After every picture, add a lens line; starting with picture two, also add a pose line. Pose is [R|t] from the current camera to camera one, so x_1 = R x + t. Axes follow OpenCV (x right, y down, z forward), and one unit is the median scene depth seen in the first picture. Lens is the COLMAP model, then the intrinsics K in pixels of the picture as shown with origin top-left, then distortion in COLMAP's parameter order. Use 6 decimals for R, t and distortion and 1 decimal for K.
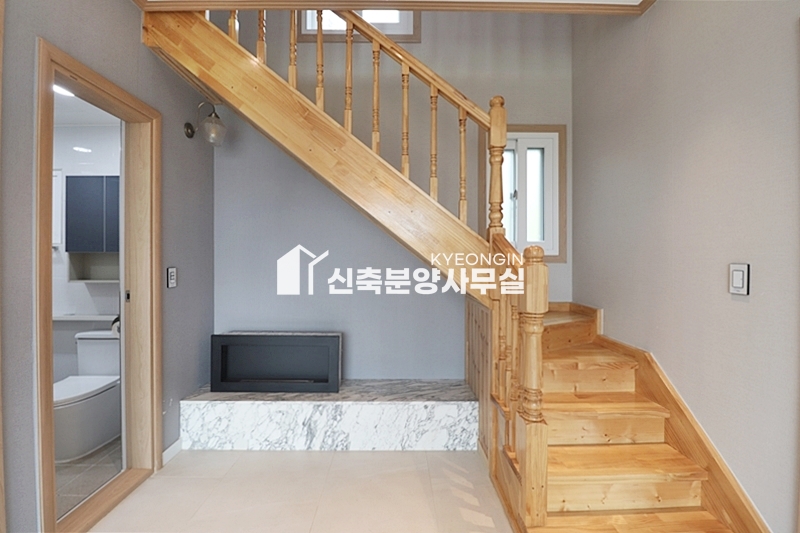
lens RADIAL K [[372.2, 0, 396.3], [0, 372.2, 260.4], [0, 0, 1]] dist [0.000694, -0.020861]
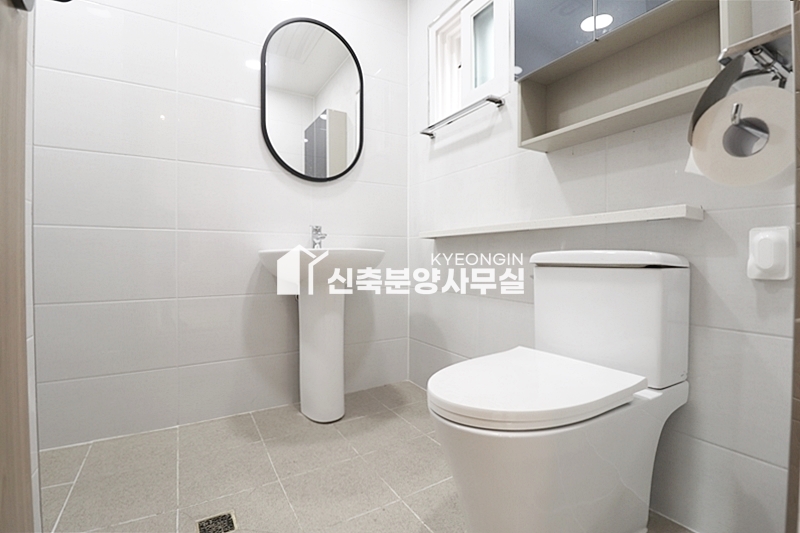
lens RADIAL K [[372.2, 0, 396.3], [0, 372.2, 260.4], [0, 0, 1]] dist [0.000694, -0.020861]
pose [[0.483239, 0.008404, -0.875448, -0.635566], [0.000578, 0.999951, 0.009919, 0.233389], [0.875488, -0.005299, 0.483210, 0.730294]]
